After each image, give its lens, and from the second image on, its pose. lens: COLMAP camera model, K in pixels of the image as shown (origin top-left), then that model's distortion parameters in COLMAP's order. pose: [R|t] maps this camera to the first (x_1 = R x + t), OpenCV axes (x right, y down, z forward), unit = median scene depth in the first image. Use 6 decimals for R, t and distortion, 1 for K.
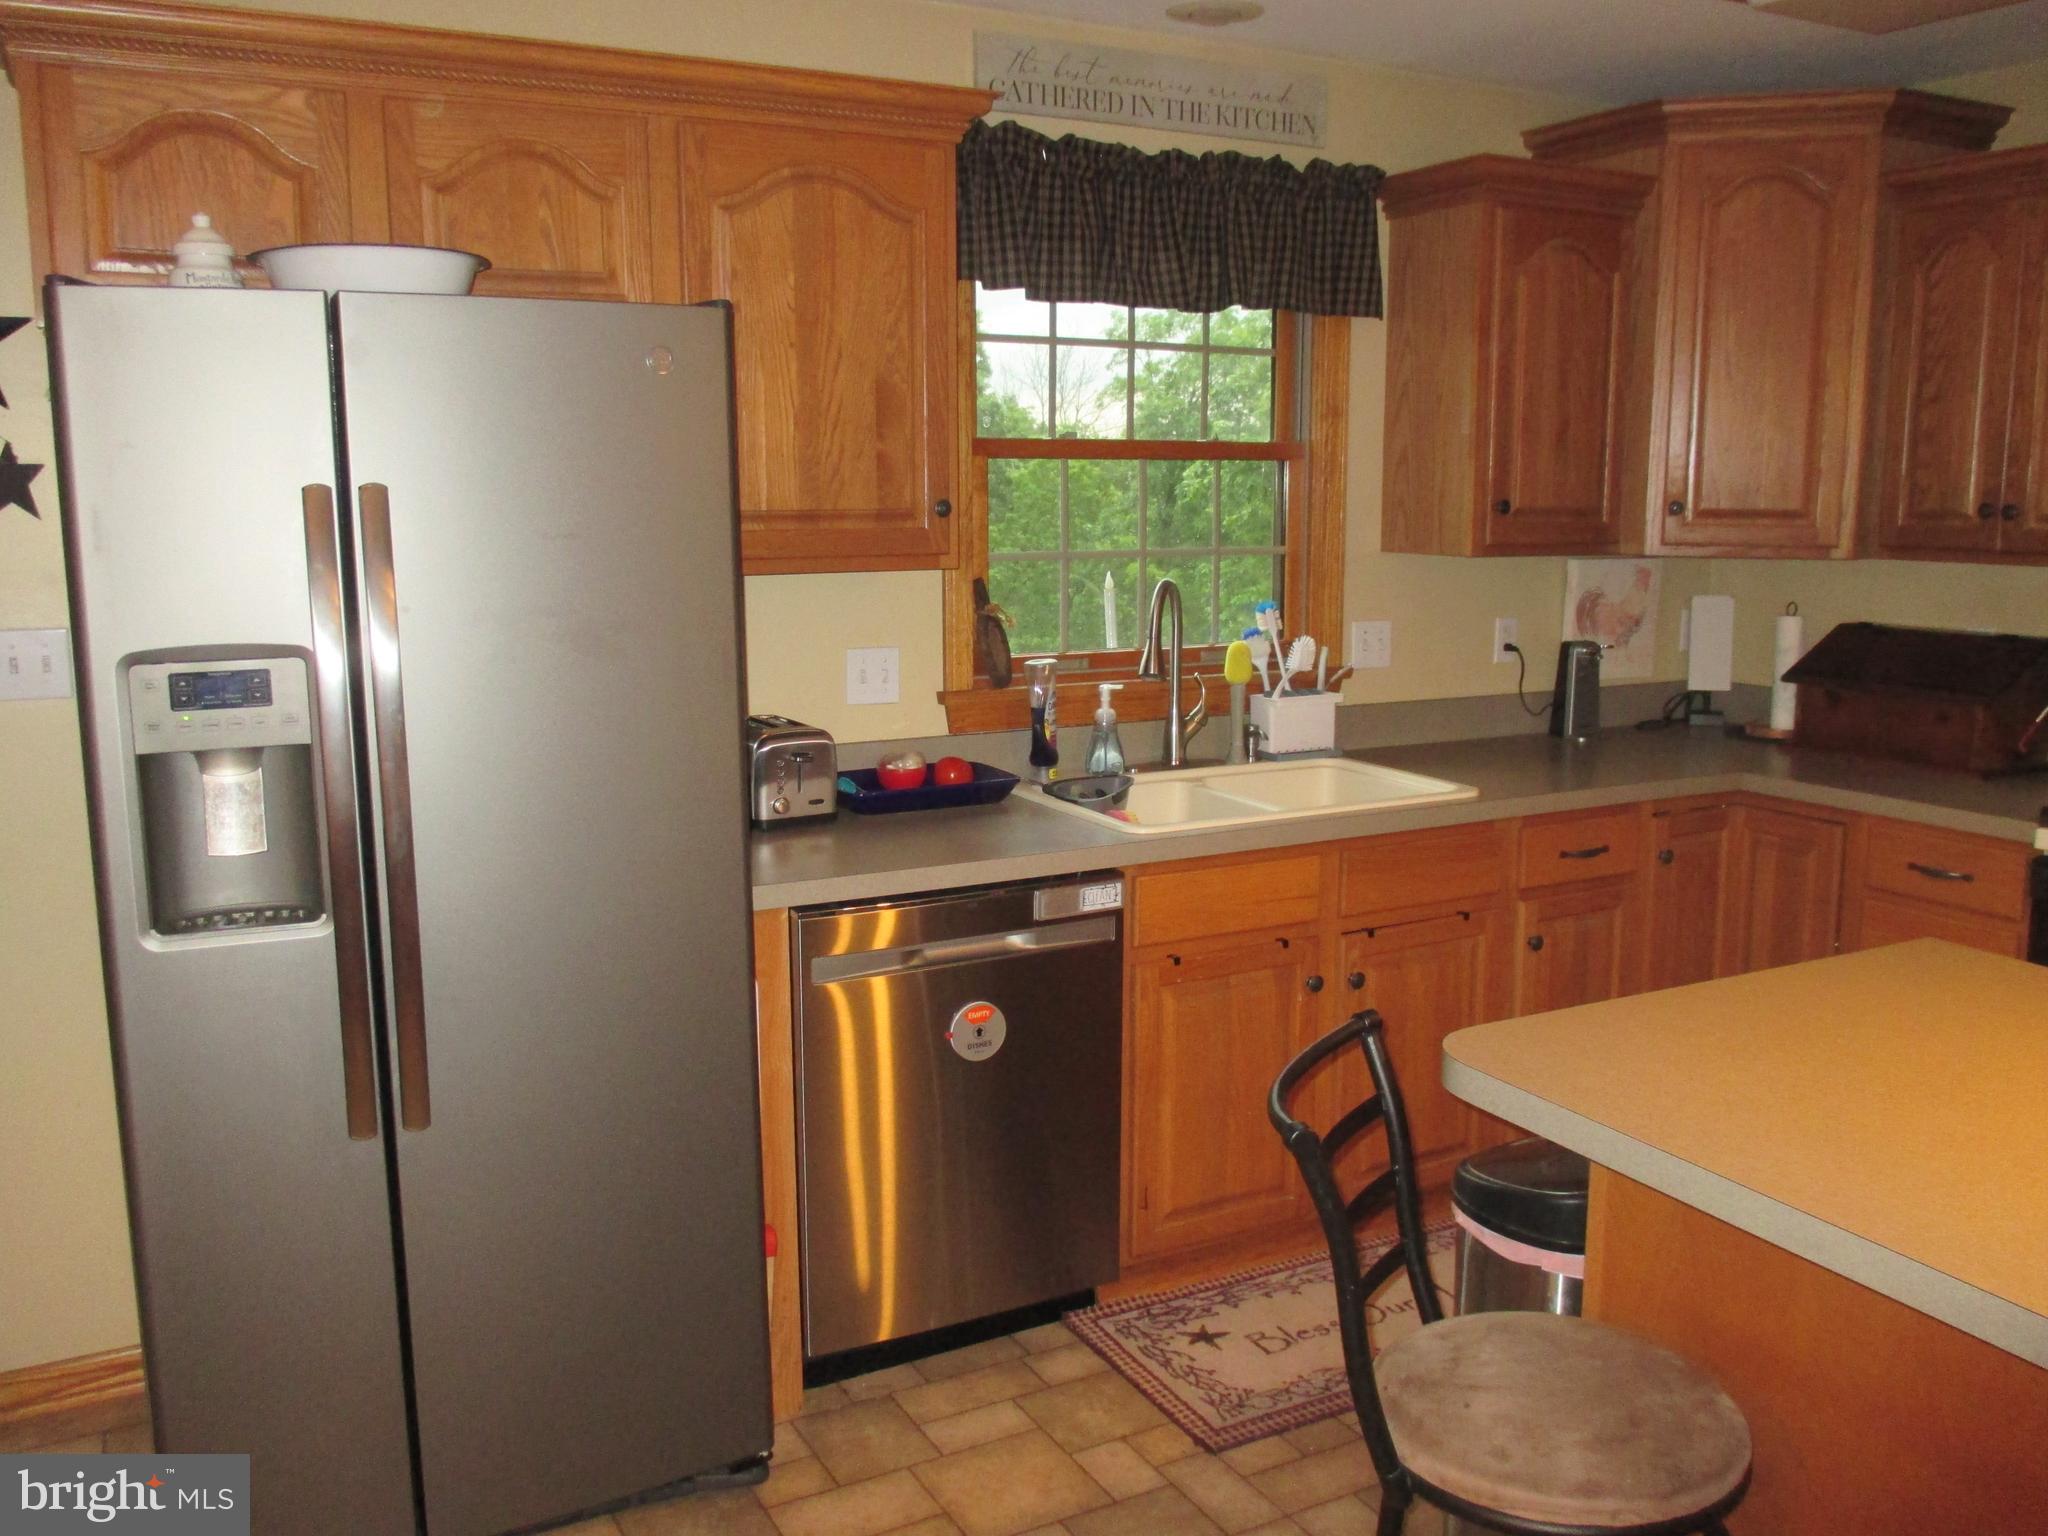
lens RADIAL K [[1693.2, 0, 1045.2], [0, 1693.2, 773.7], [0, 0, 1]] dist [-0.046247, 0.023038]
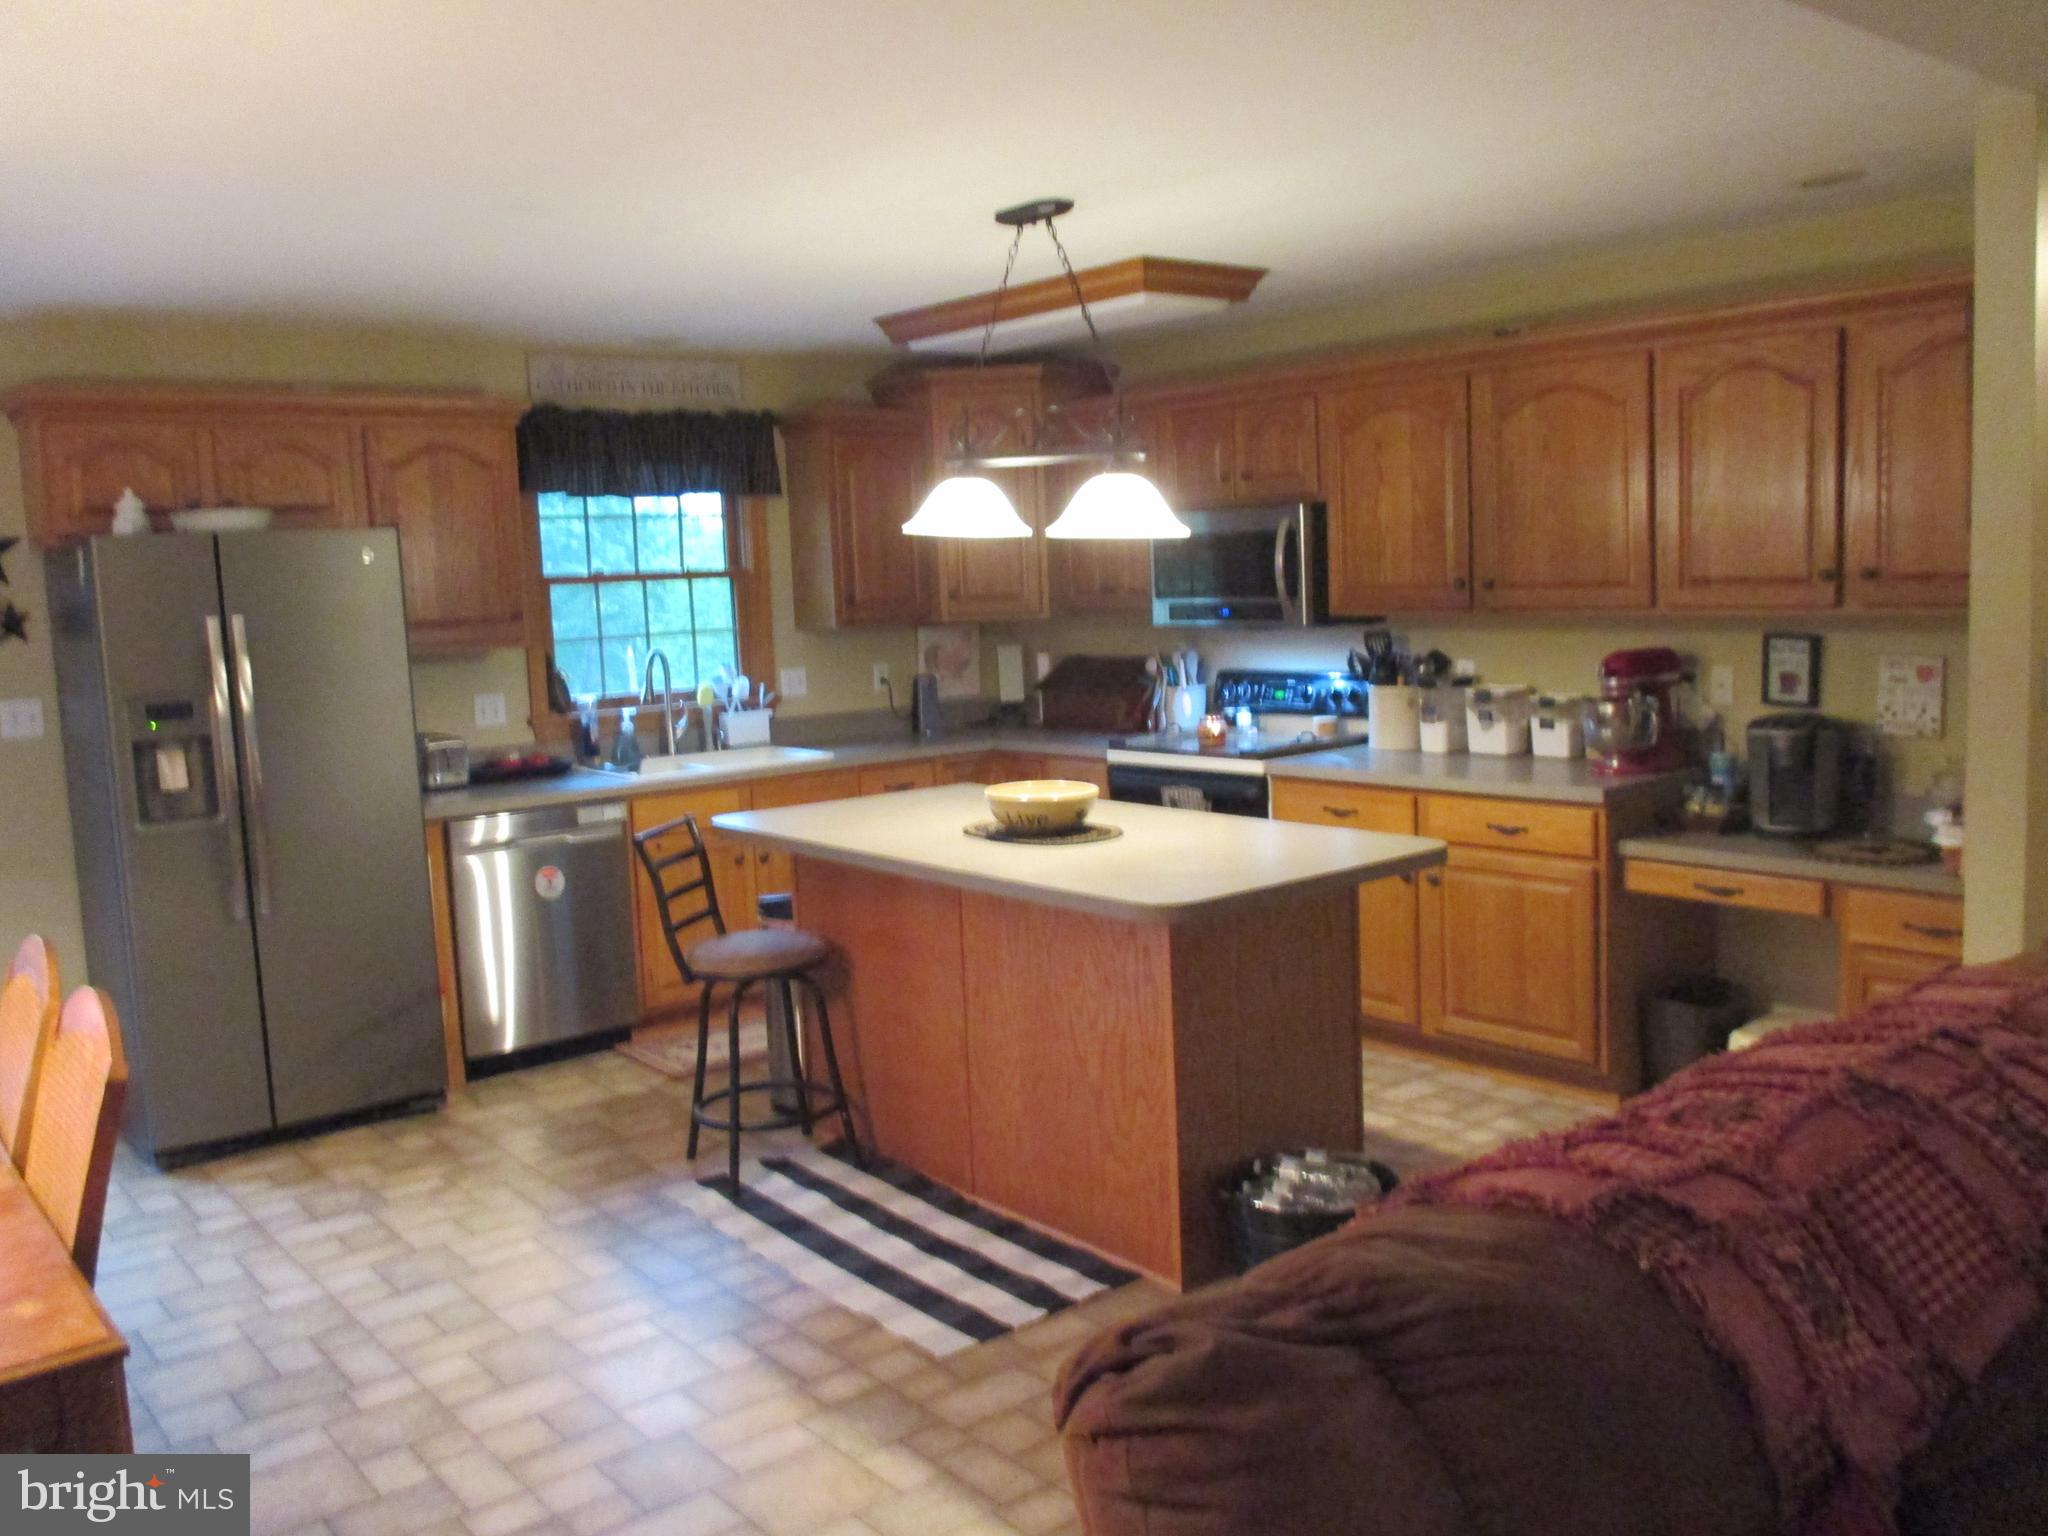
lens RADIAL K [[1693.2, 0, 1018.8], [0, 1693.2, 761.4], [0, 0, 1]] dist [-0.046247, 0.023038]
pose [[0.983350, -0.061670, 0.170937, 0.134624], [0.072340, 0.995755, -0.056906, 0.131653], [-0.166702, 0.068324, 0.983637, -0.804318]]
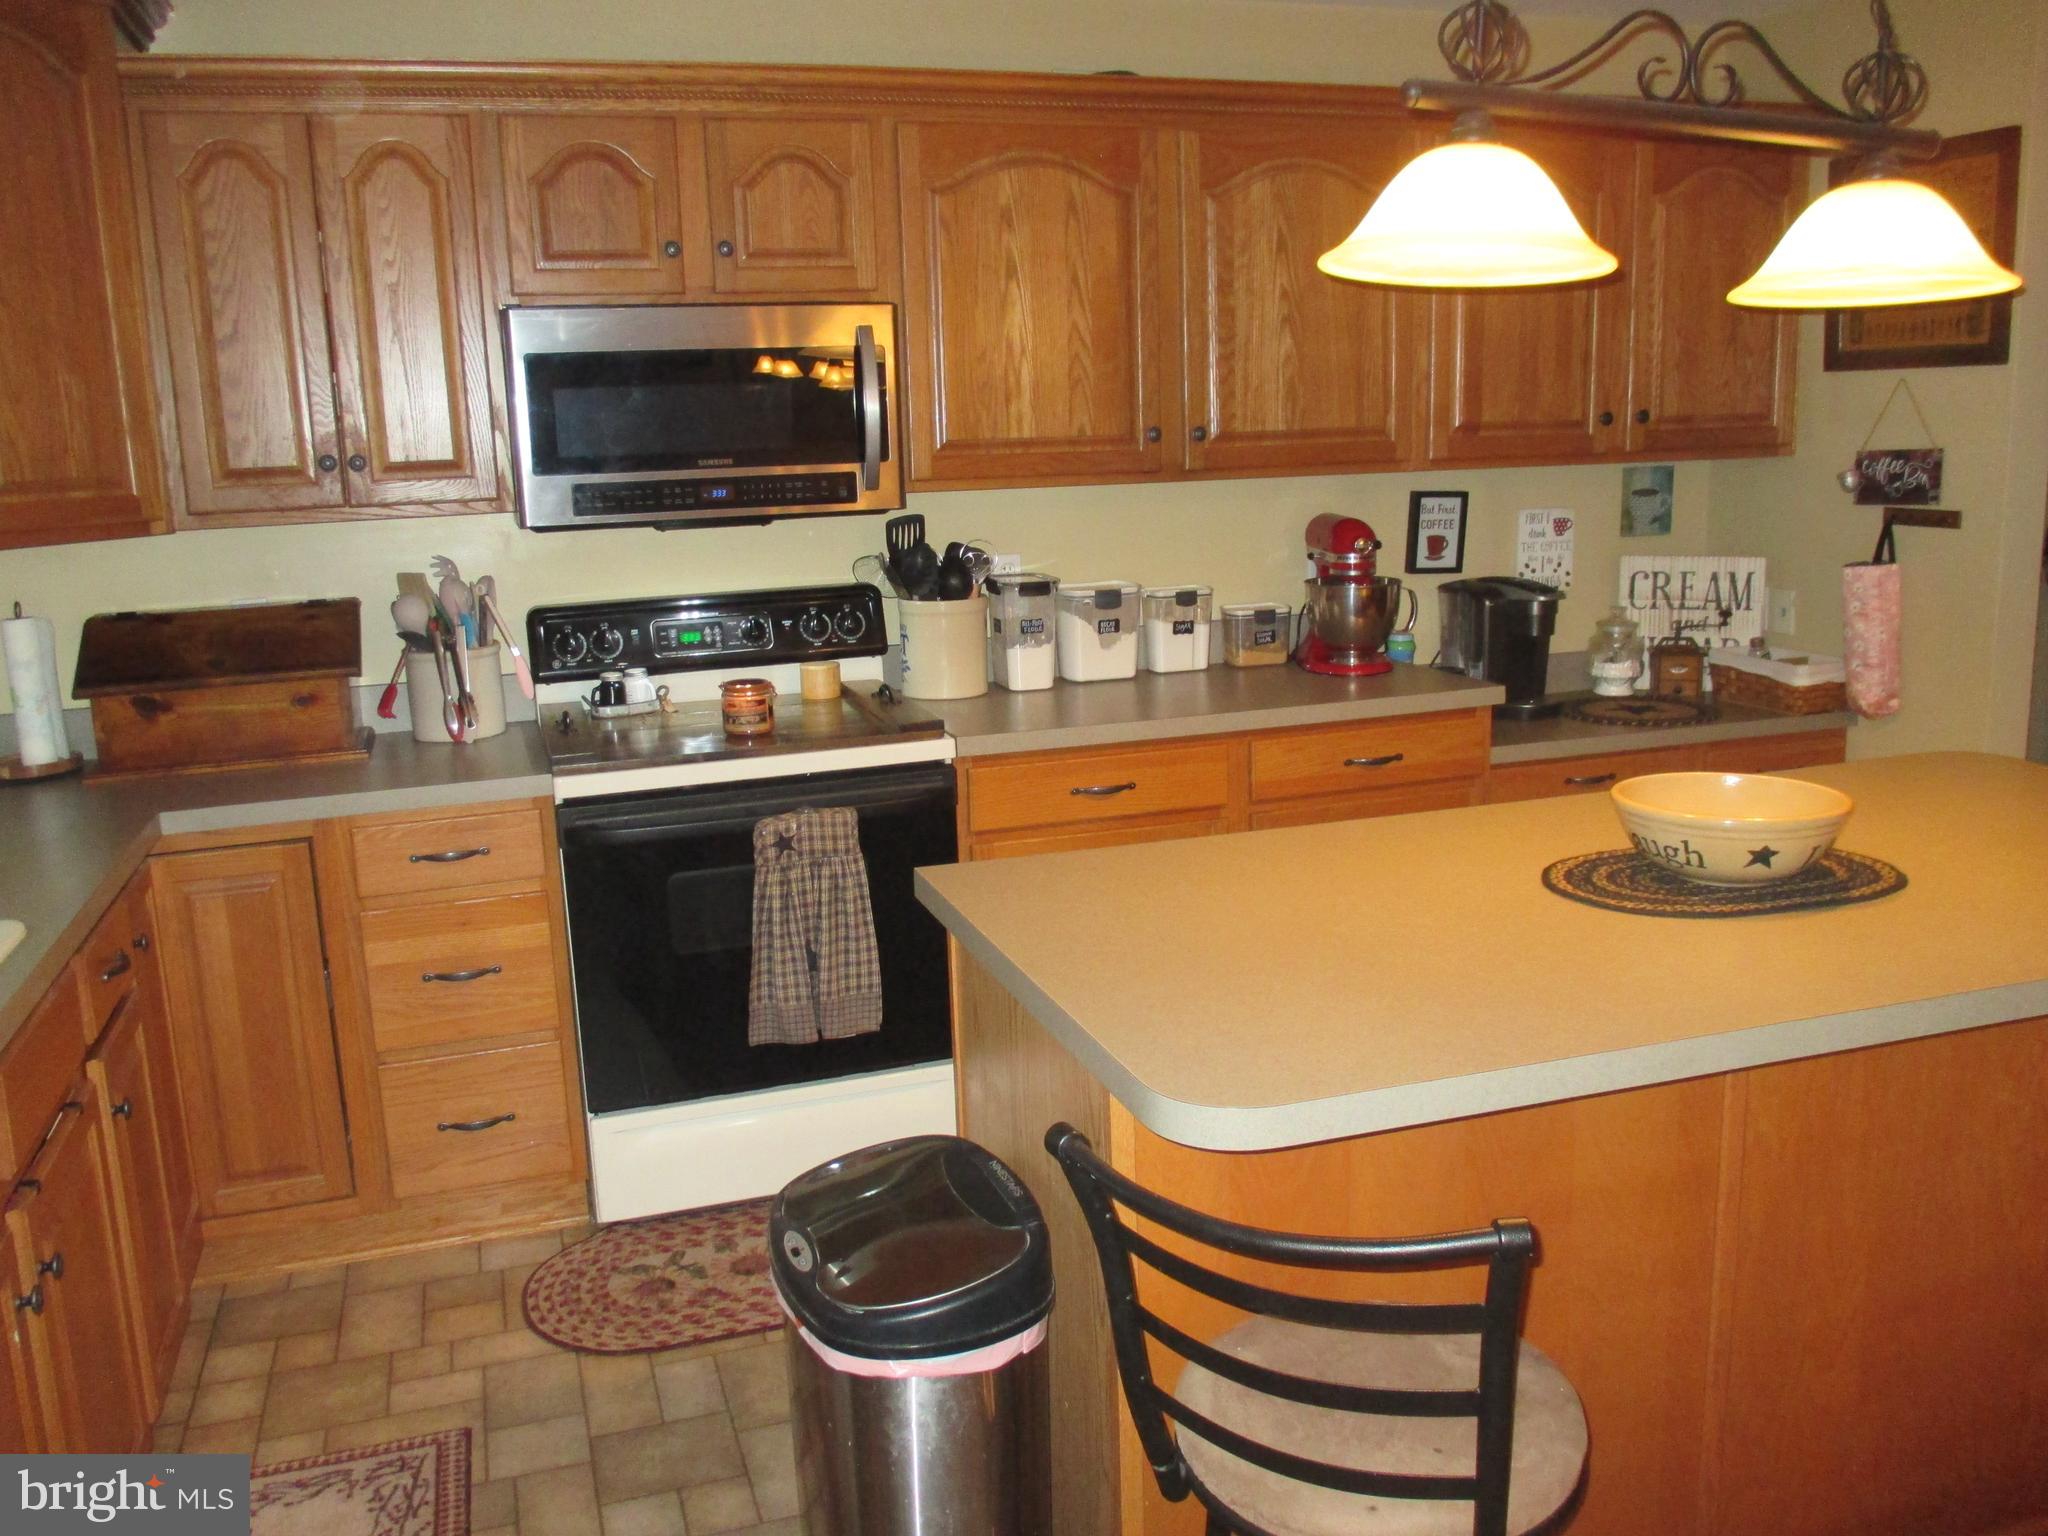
lens RADIAL K [[1693.2, 0, 1027.0], [0, 1693.2, 763.1], [0, 0, 1]] dist [-0.046247, 0.023038]
pose [[0.165875, -0.200309, 0.965589, -0.543927], [0.202338, 0.965234, 0.165476, -0.220408], [-0.965166, 0.167927, 0.200639, 1.416499]]
